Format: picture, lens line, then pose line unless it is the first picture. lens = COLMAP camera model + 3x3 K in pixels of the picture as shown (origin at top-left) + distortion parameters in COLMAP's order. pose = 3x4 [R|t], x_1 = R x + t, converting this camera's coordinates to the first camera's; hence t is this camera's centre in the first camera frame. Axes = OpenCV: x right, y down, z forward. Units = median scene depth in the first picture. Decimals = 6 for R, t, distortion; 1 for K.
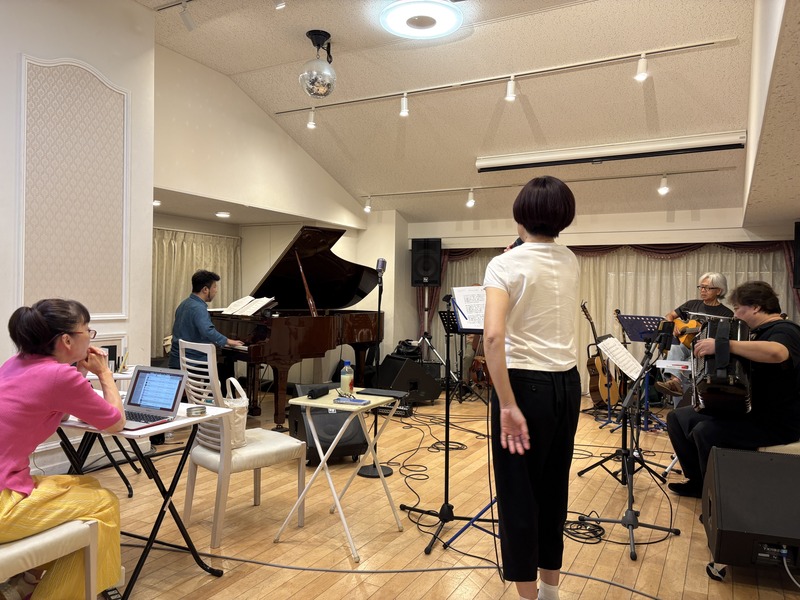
lens RADIAL K [[594.2, 0, 400.0], [0, 594.2, 300.0], [0, 0, 1]] dist [0.079473, -0.064988]
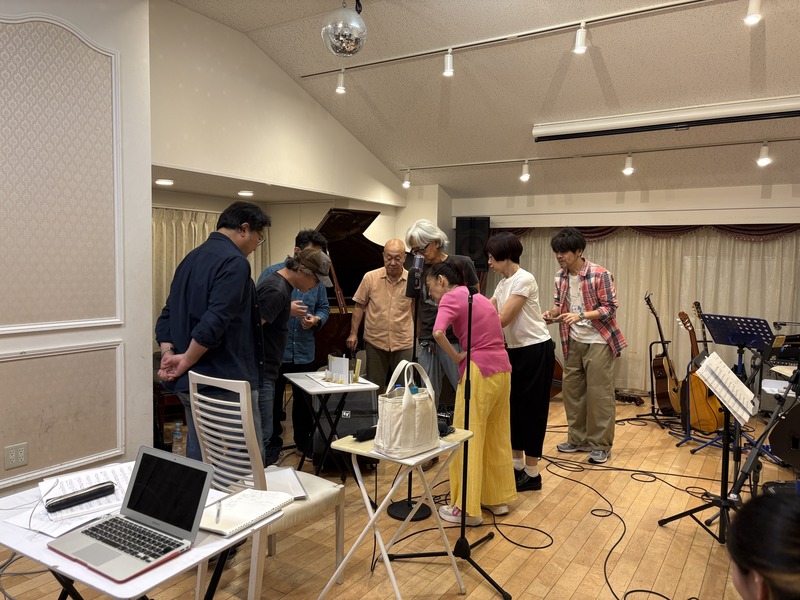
lens RADIAL K [[594.2, 0, 400.0], [0, 594.2, 300.0], [0, 0, 1]] dist [0.079473, -0.064988]
pose [[0.997223, 0.008073, -0.074039, 0.003825], [-0.003953, 0.998444, 0.055623, -0.037822], [0.074373, -0.055176, 0.995703, 0.128748]]
